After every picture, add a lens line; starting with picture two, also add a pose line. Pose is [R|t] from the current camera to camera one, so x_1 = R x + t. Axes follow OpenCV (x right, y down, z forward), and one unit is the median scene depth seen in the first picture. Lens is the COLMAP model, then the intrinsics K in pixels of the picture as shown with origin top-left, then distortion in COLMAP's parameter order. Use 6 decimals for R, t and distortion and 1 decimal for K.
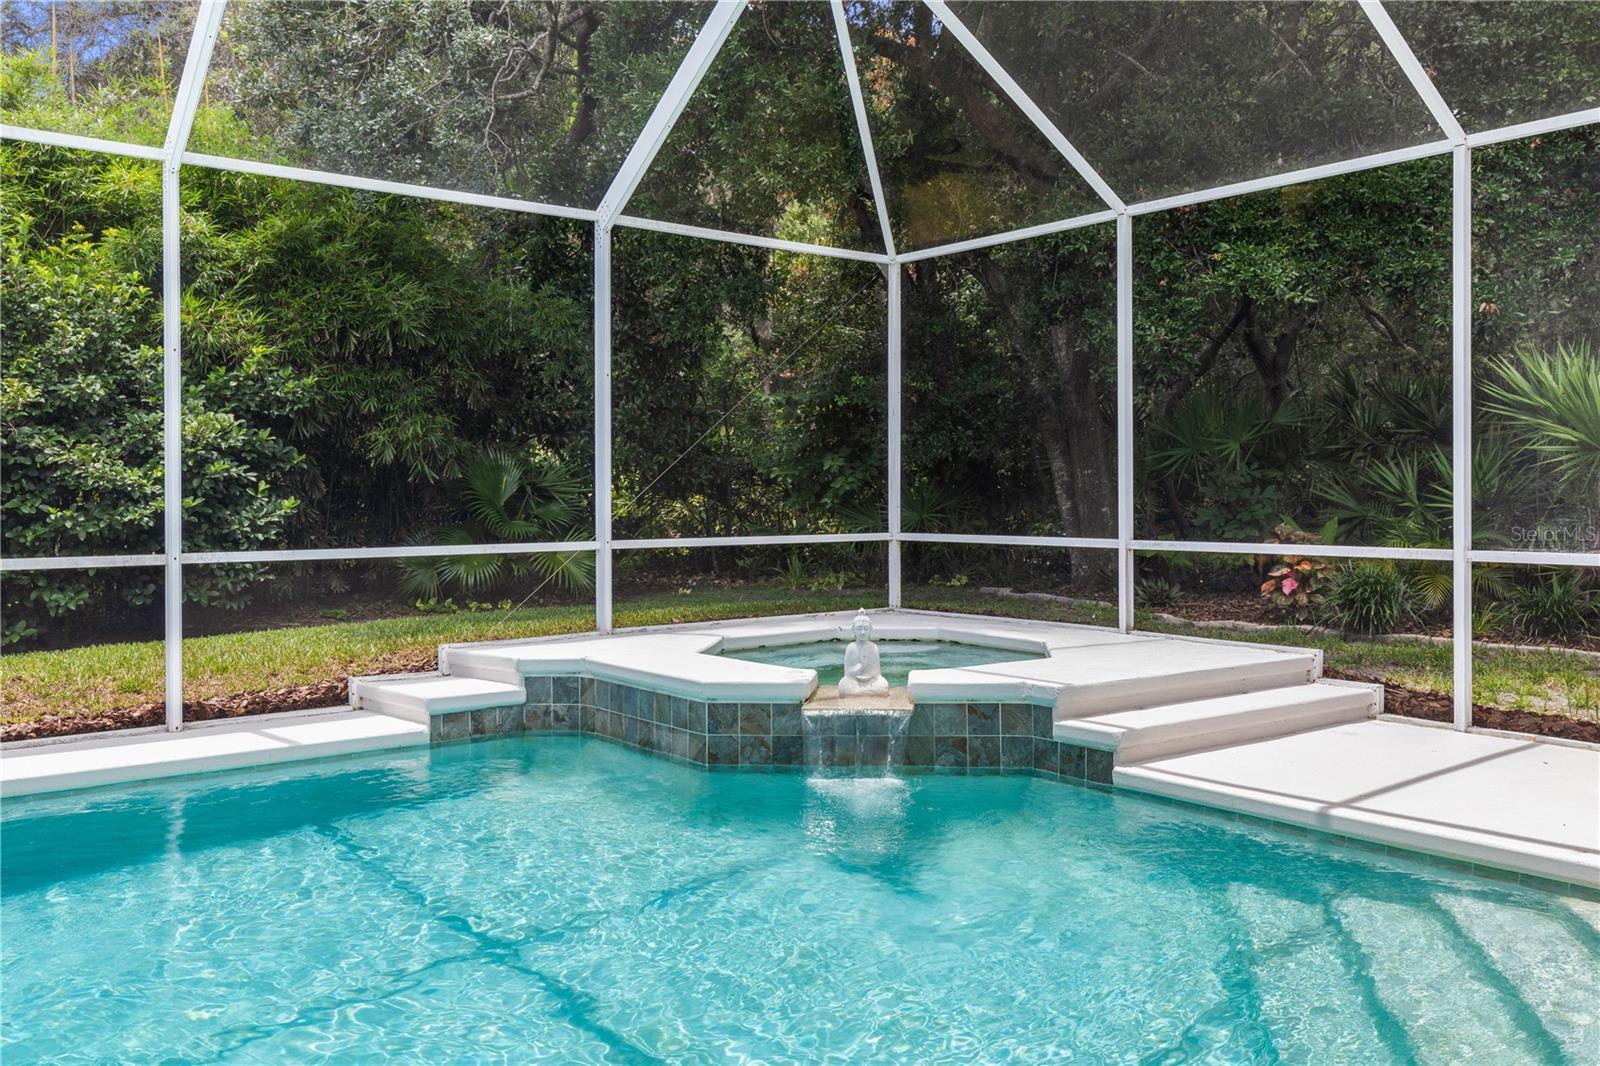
lens RADIAL K [[1300.1, 0, 808.5], [0, 1300.1, 498.9], [0, 0, 1]] dist [-0.005900, -0.000573]
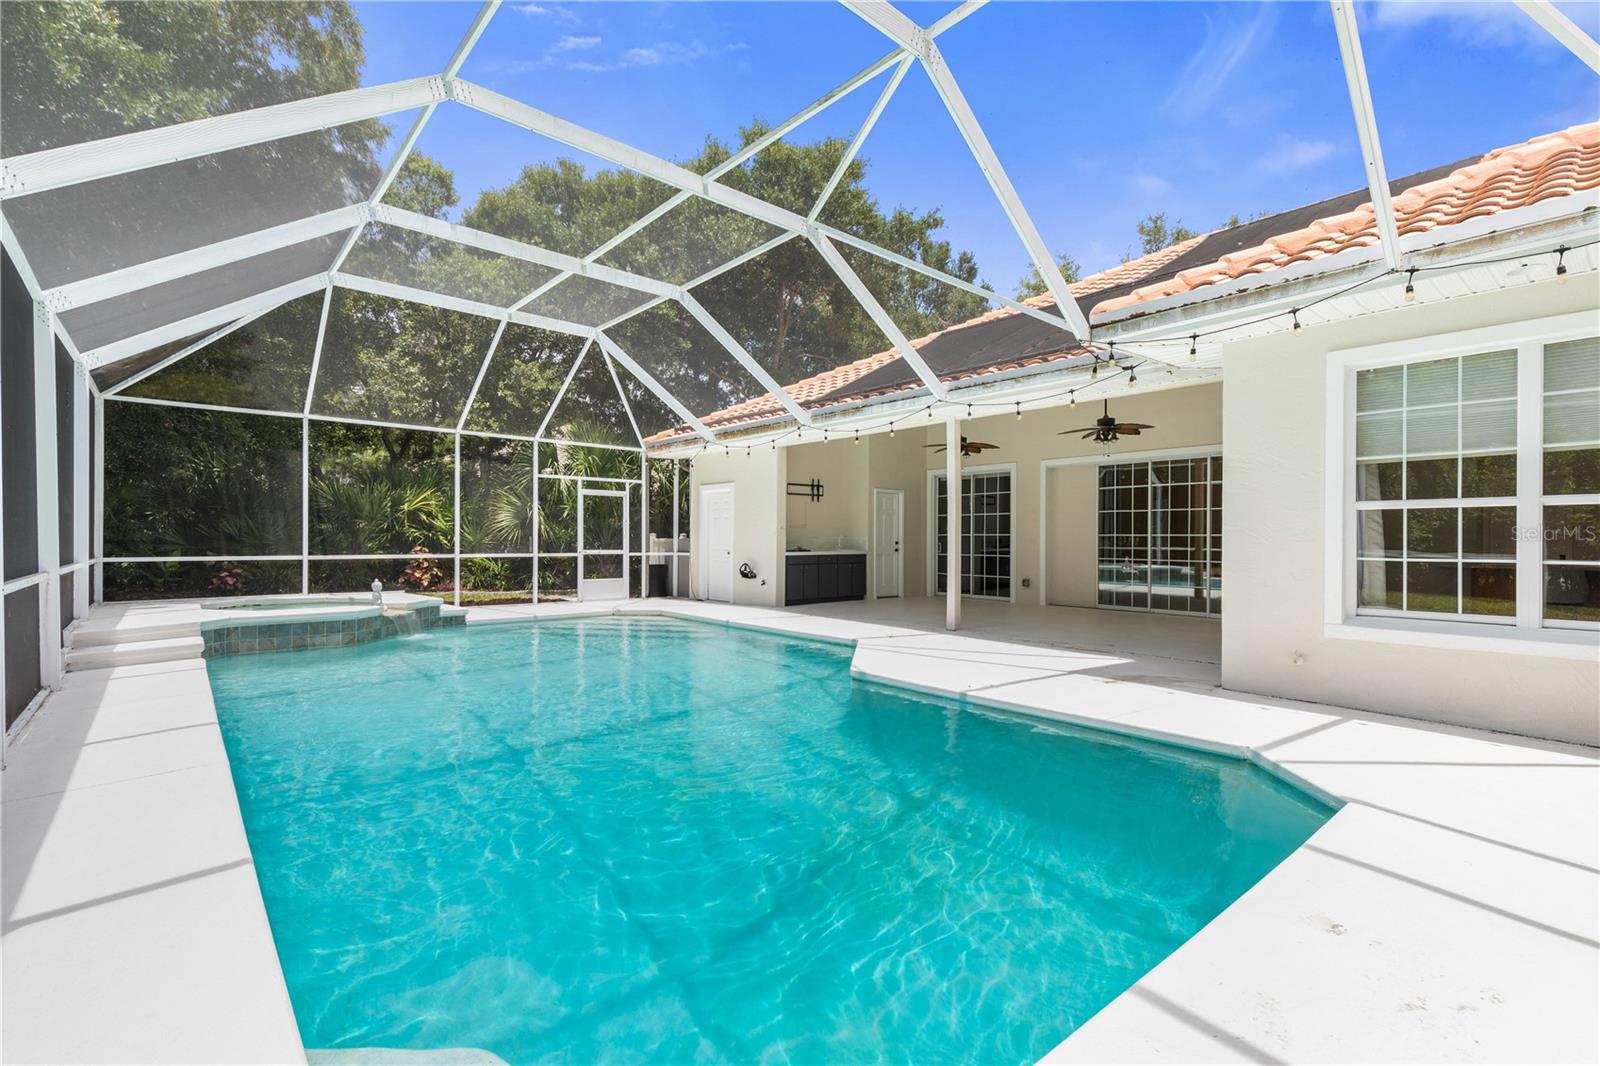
lens RADIAL K [[731.4, 0, 804.3], [0, 731.4, 535.1], [0, 0, 1]] dist [0.008381, -0.001016]
pose [[-0.036970, 0.010223, 0.999264, -1.126686], [-0.000380, 0.999947, -0.010244, 0.007412], [-0.999316, -0.000759, -0.036964, 0.146091]]
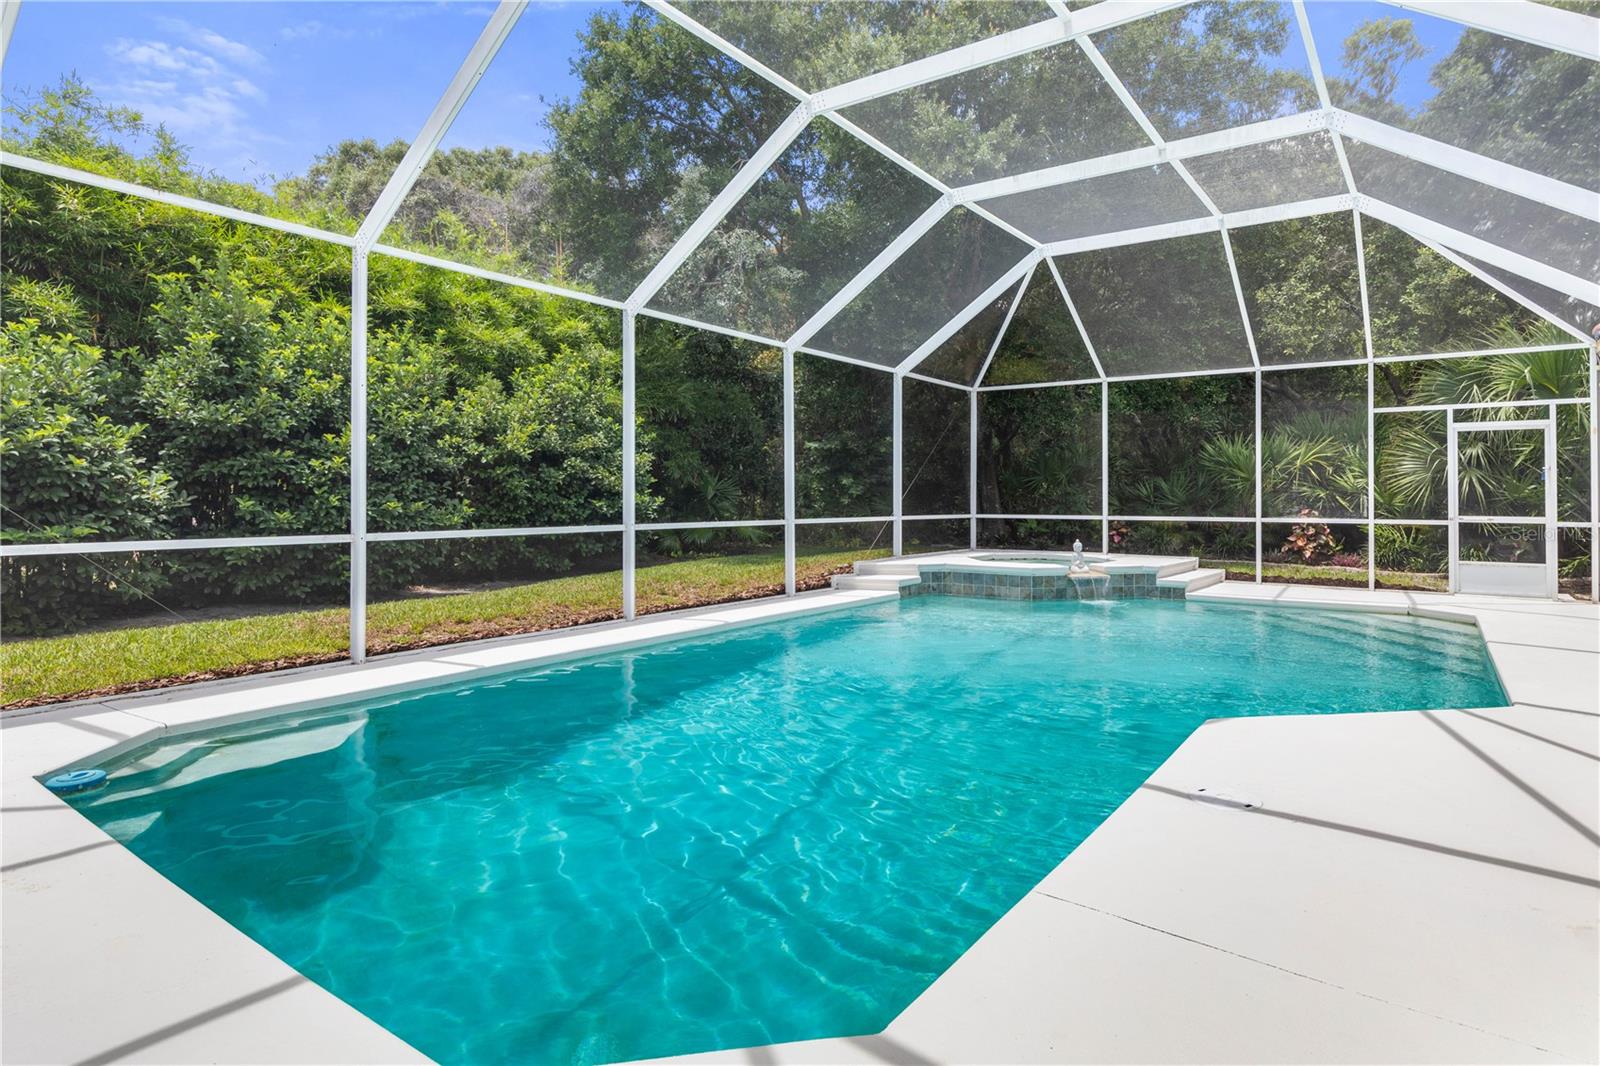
lens RADIAL K [[856.7, 0, 815.9], [0, 856.7, 493.0], [0, 0, 1]] dist [0.001252, -0.000076]
pose [[0.962244, 0.008284, 0.272062, -0.710916], [-0.005082, 0.999909, -0.012471, 0.011213], [-0.272141, 0.010618, 0.962199, -0.389366]]
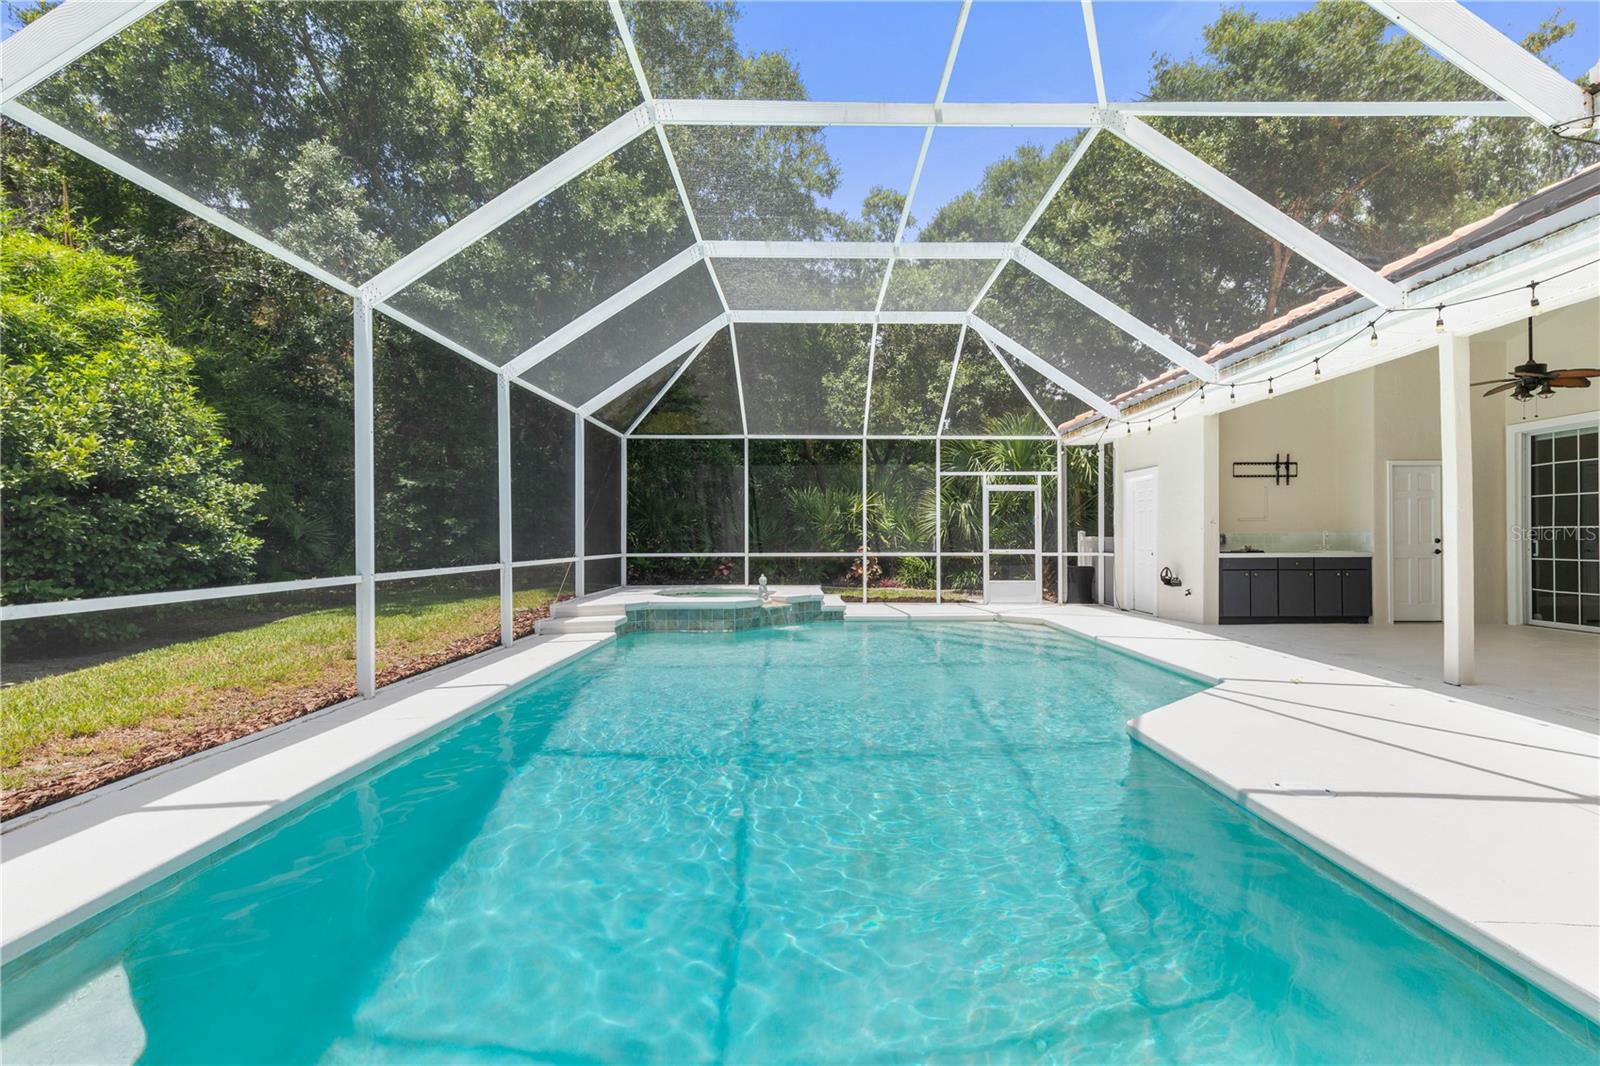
lens RADIAL K [[731.4, 0, 804.3], [0, 731.4, 535.1], [0, 0, 1]] dist [0.008381, -0.001016]
pose [[0.628090, 0.006017, 0.778117, -0.917766], [0.002732, 0.999947, -0.009938, 0.008235], [-0.778136, 0.008368, 0.628040, -0.095651]]
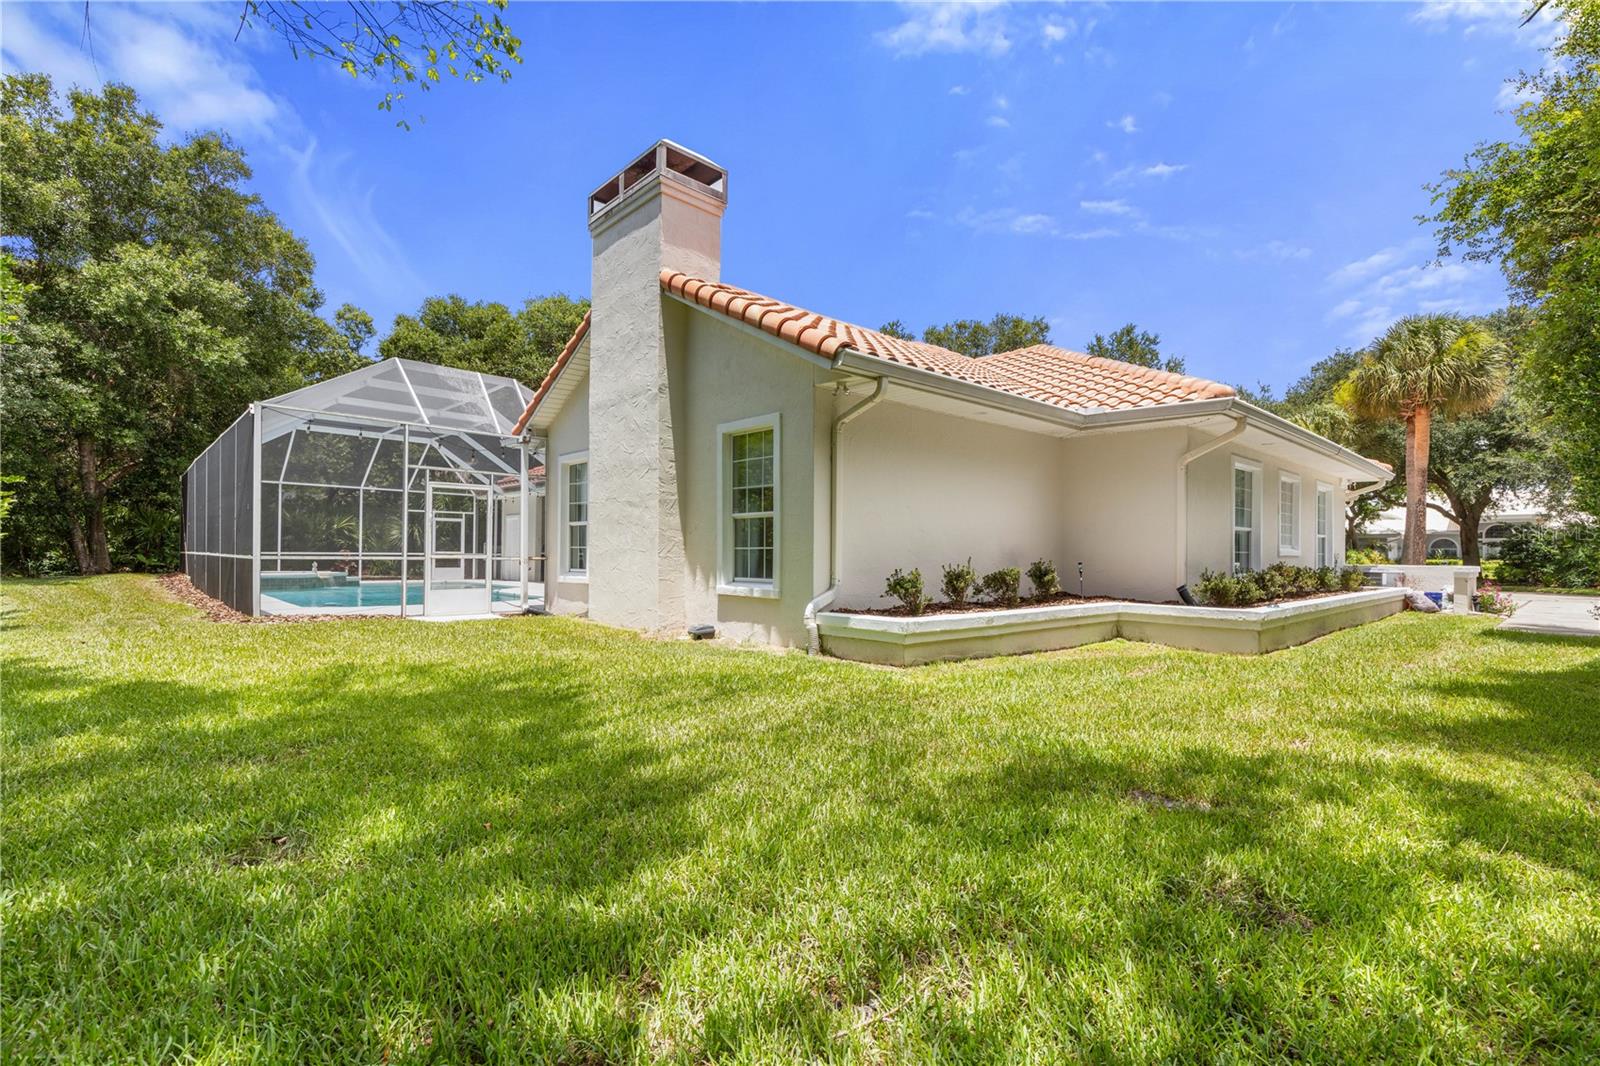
lens RADIAL K [[731.4, 0, 804.3], [0, 731.4, 535.1], [0, 0, 1]] dist [0.008381, -0.001016]
pose [[-0.079709, 0.020843, 0.996600, -2.594588], [-0.006774, 0.999747, -0.021451, 0.011746], [-0.996795, -0.008461, -0.079548, -0.697015]]
